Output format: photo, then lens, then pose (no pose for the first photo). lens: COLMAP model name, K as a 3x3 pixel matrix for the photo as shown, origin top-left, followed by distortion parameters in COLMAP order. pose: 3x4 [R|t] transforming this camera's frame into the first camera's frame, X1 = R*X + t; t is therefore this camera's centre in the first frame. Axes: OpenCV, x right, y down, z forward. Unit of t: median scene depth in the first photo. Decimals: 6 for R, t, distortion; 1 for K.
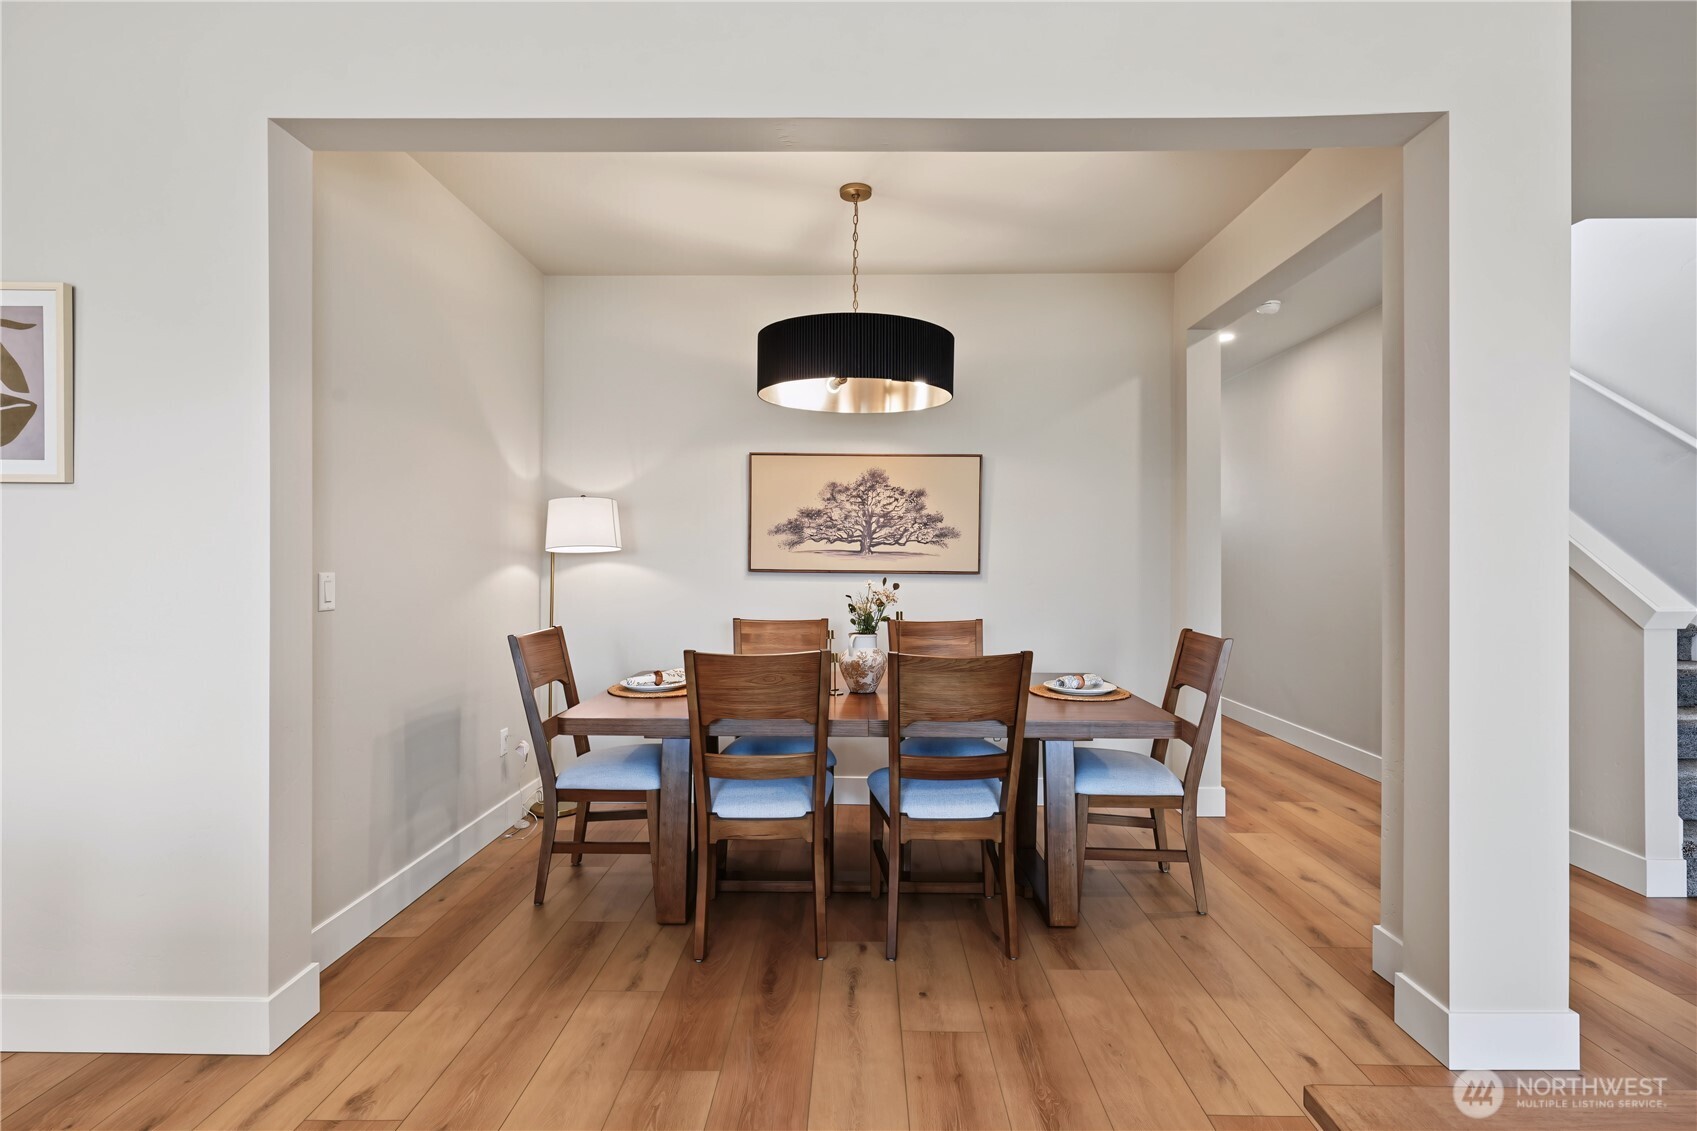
lens RADIAL K [[793.2, 0, 846.9], [0, 793.2, 579.9], [0, 0, 1]] dist [0.008699, -0.003721]
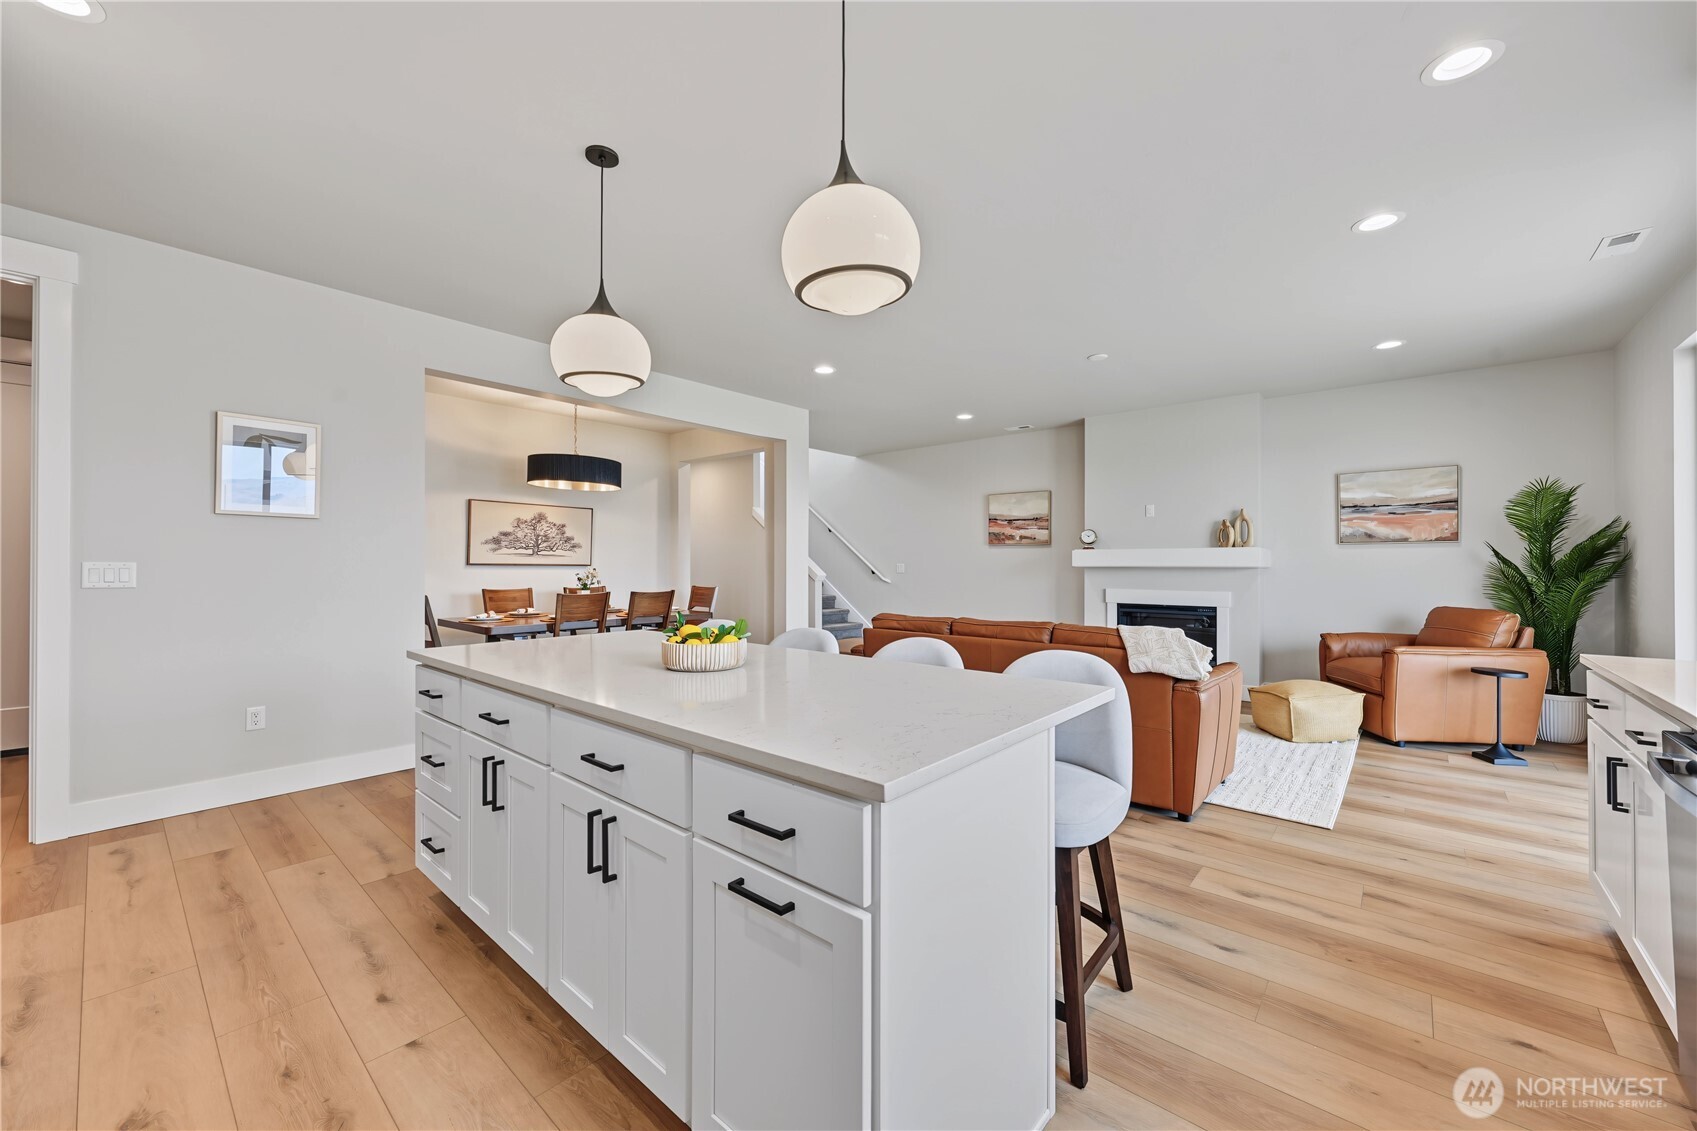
lens RADIAL K [[641.6, 0, 845.3], [0, 641.6, 561.2], [0, 0, 1]] dist [-0.007444, 0.000417]
pose [[0.643908, 0.003528, 0.765095, -0.748503], [0.018241, 0.999634, -0.019962, 0.028519], [-0.764886, 0.026810, 0.643608, -0.641524]]
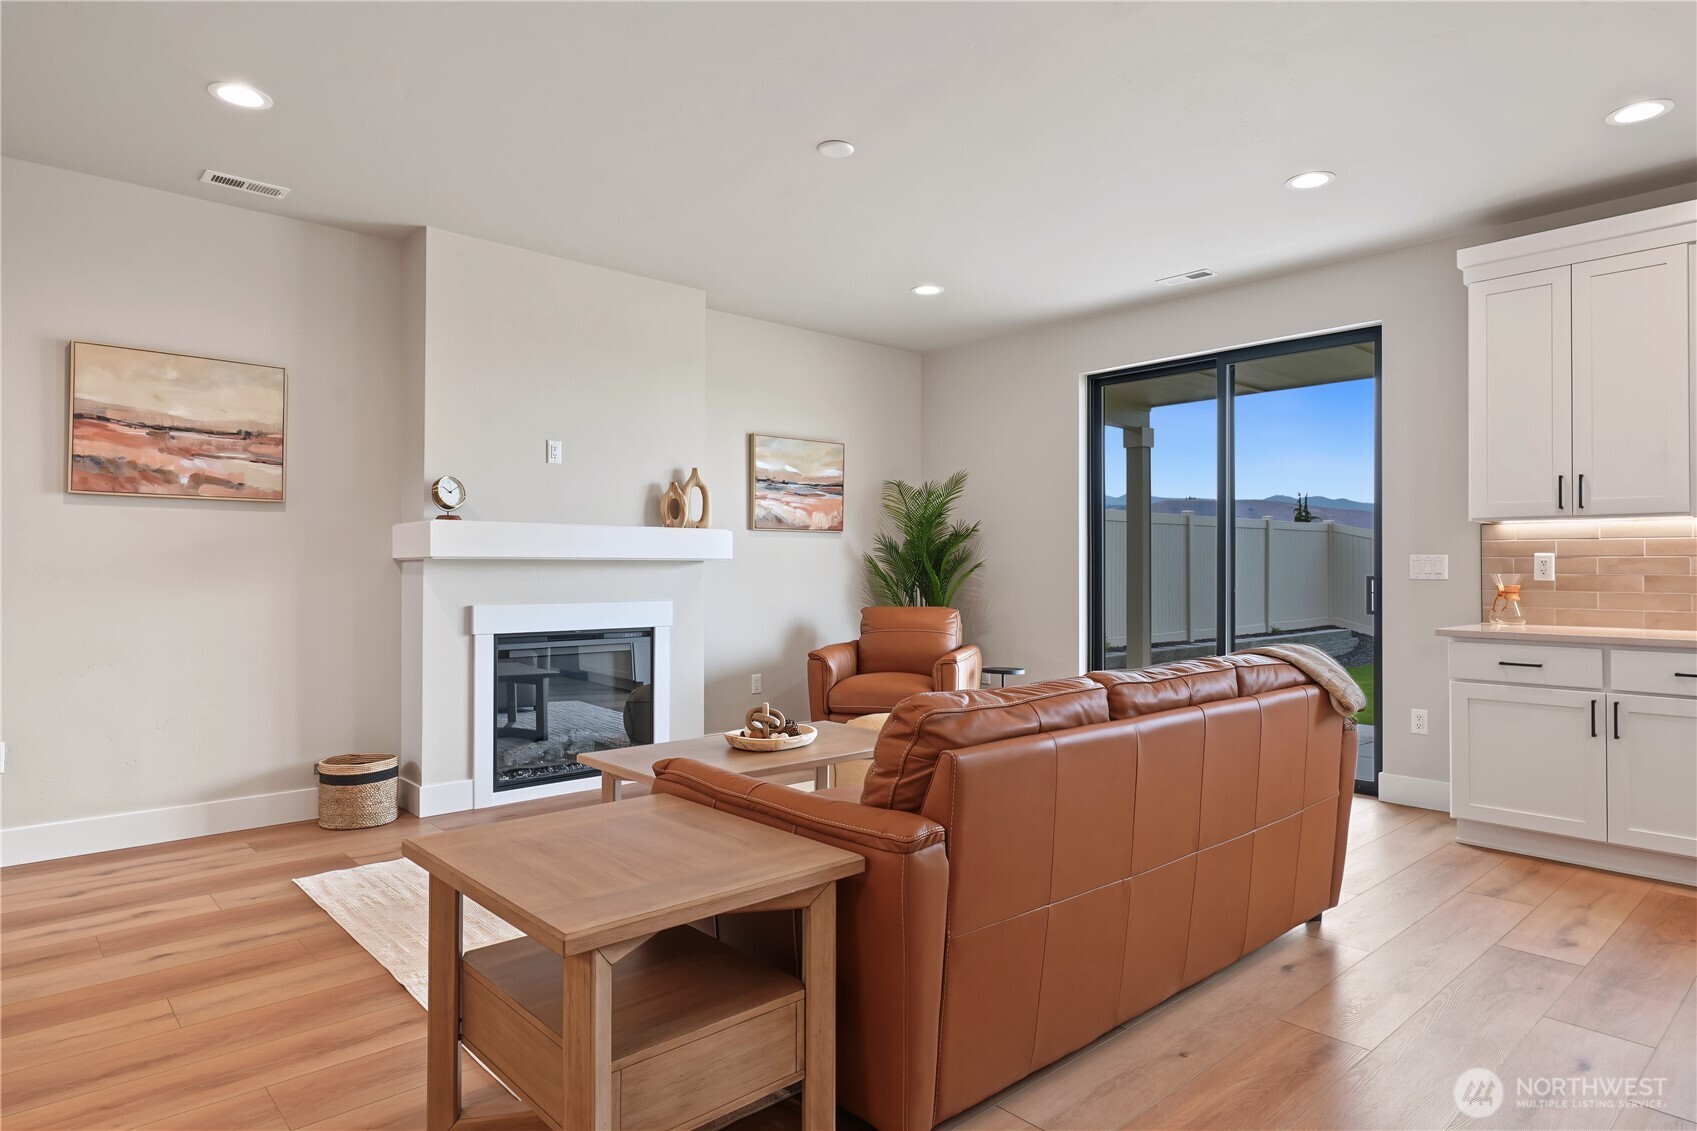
lens RADIAL K [[969.6, 0, 842.0], [0, 969.6, 566.4], [0, 0, 1]] dist [-0.002719, -0.000549]
pose [[-0.683639, -0.002517, 0.729816, -0.193614], [0.013876, 0.999768, 0.016445, 0.017552], [-0.729689, 0.021369, -0.683445, 0.430764]]
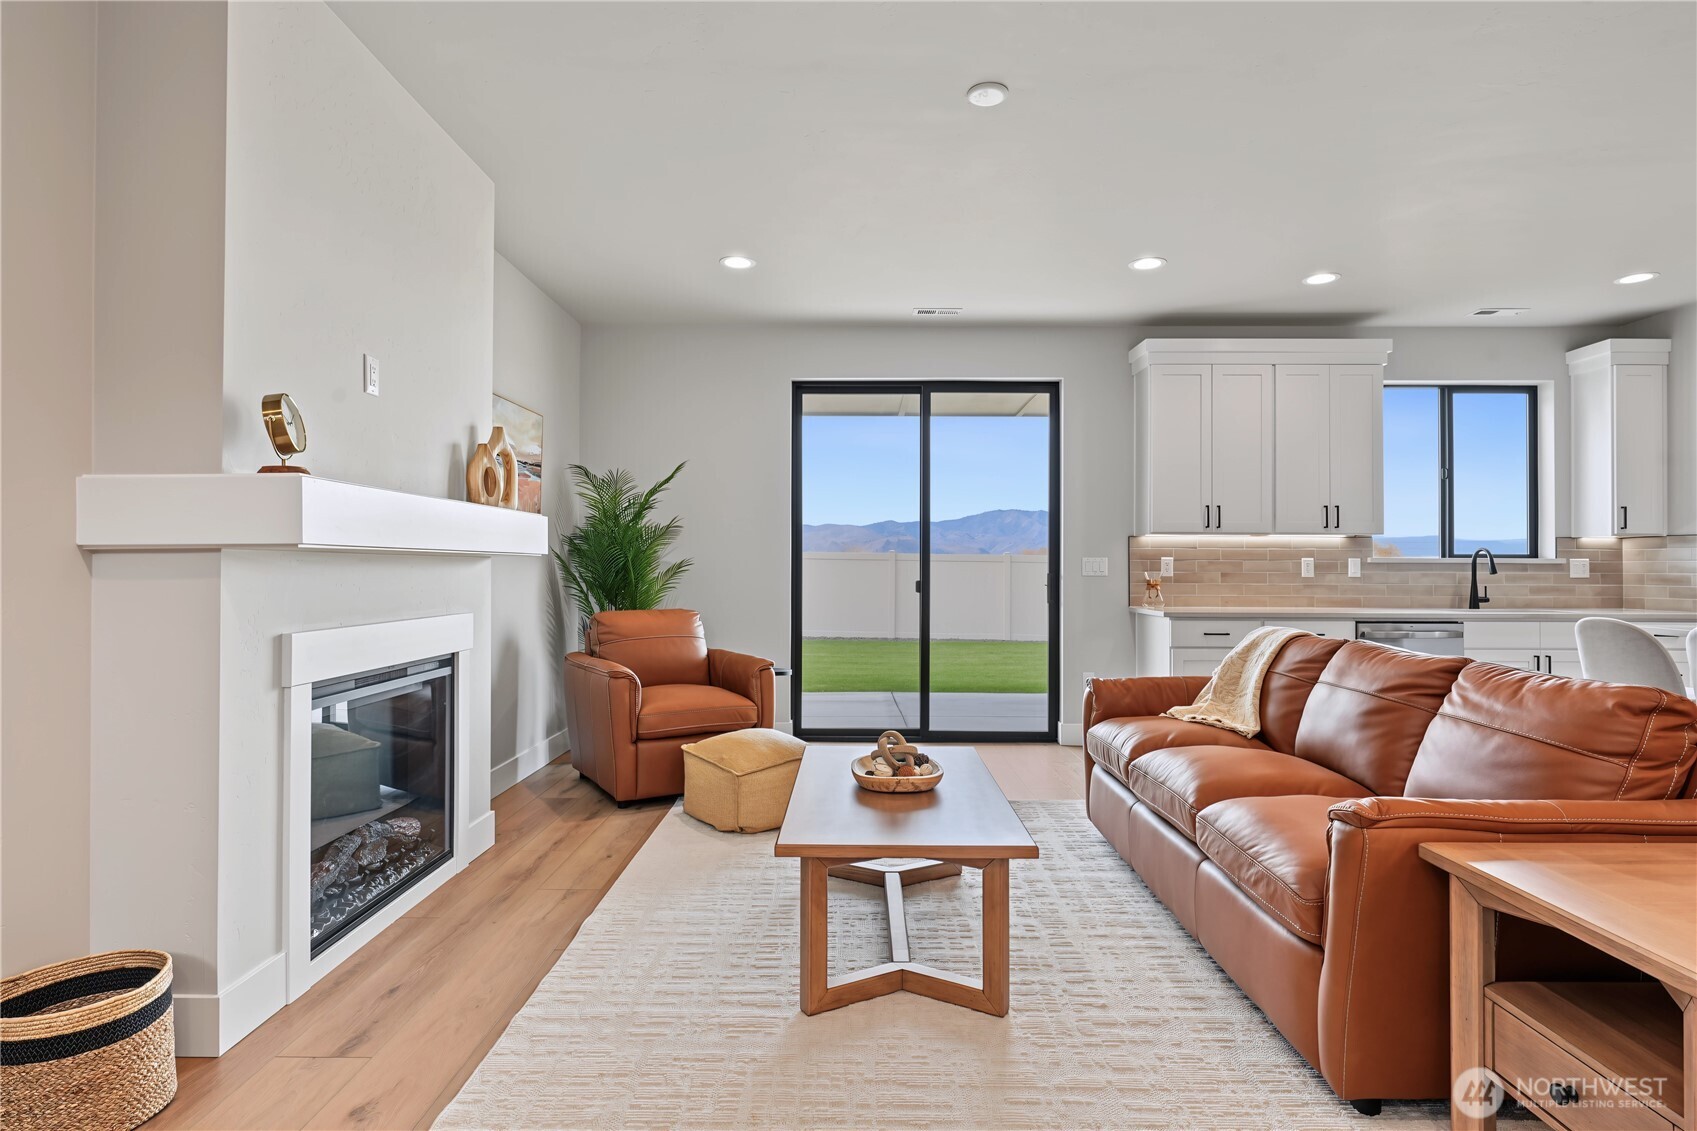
lens RADIAL K [[885.5, 0, 836.7], [0, 885.5, 559.7], [0, 0, 1]] dist [-0.000060, 0.002081]
pose [[-0.999960, -0.005860, -0.006718, 0.645867], [-0.005953, 0.999886, 0.013895, 0.018479], [0.006635, 0.013935, -0.999881, 0.553408]]
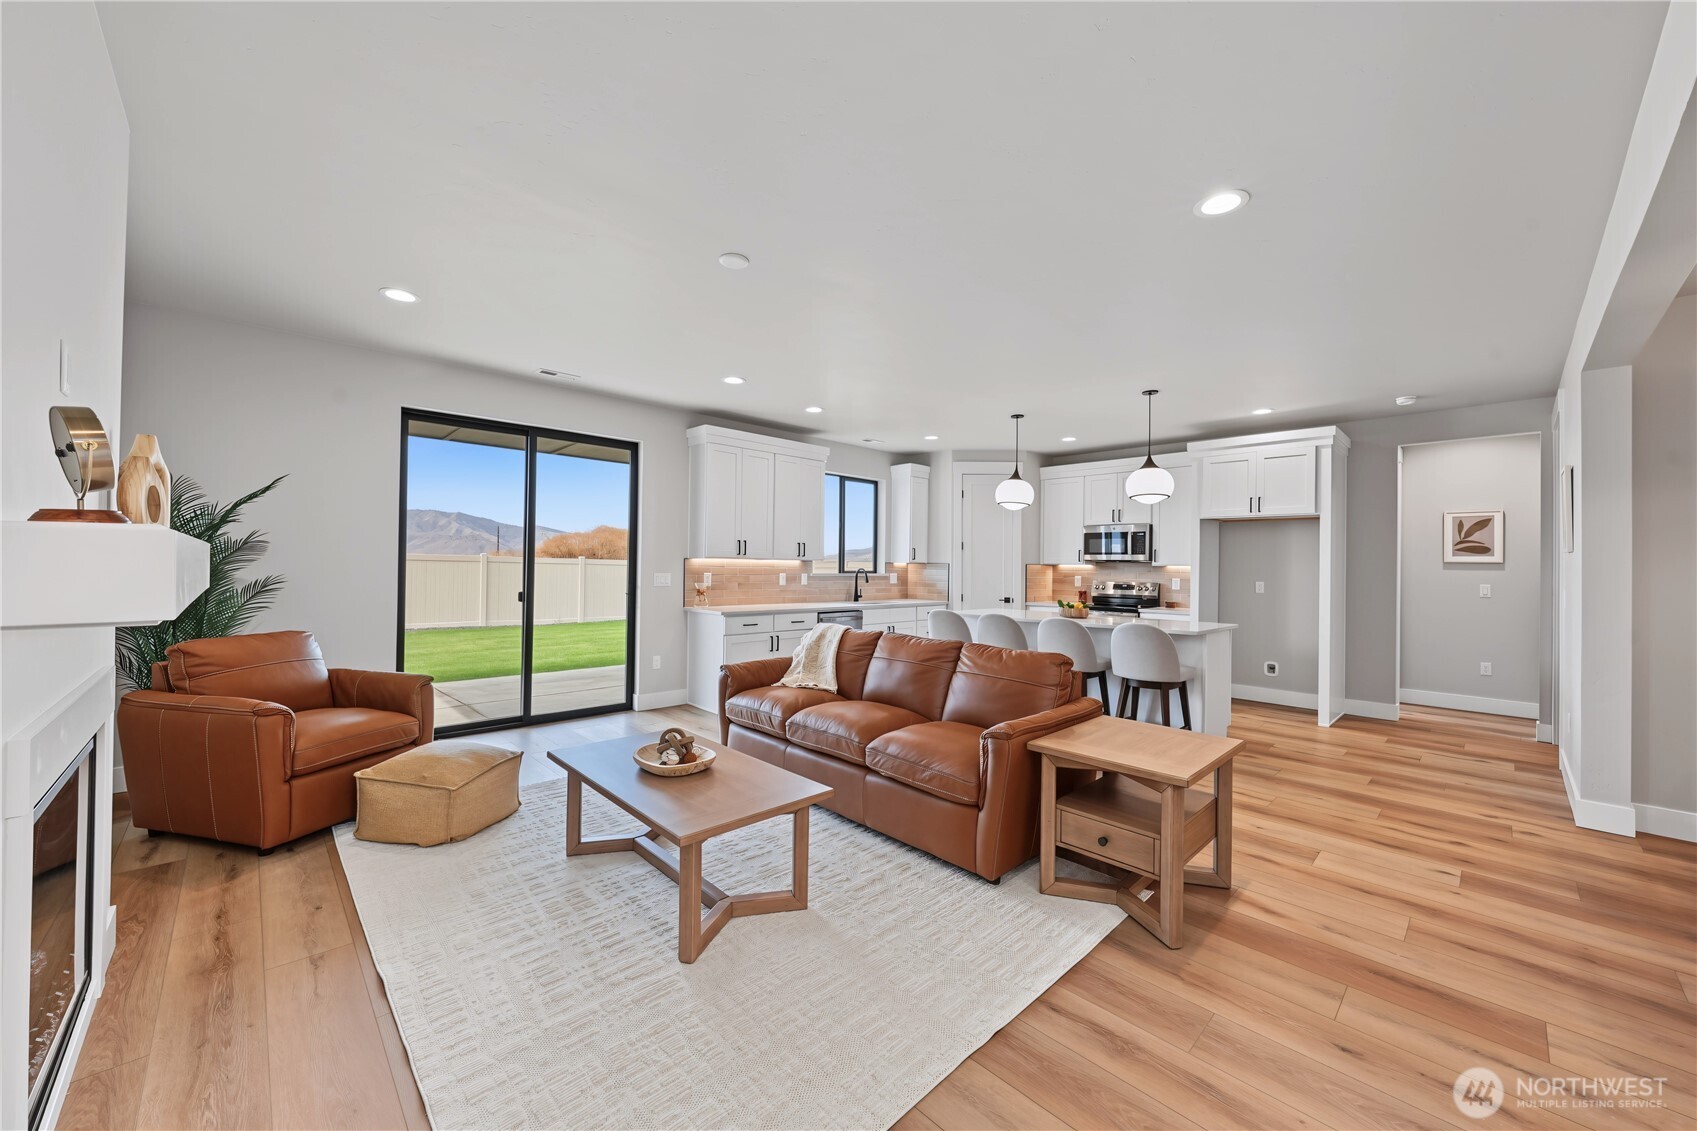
lens RADIAL K [[641.6, 0, 852.4], [0, 641.6, 559.9], [0, 0, 1]] dist [-0.007444, 0.000417]
pose [[-0.702636, -0.018881, -0.711299, 0.963659], [-0.032818, 0.999444, 0.005888, -0.022382], [0.710792, 0.027480, -0.702865, 0.437262]]
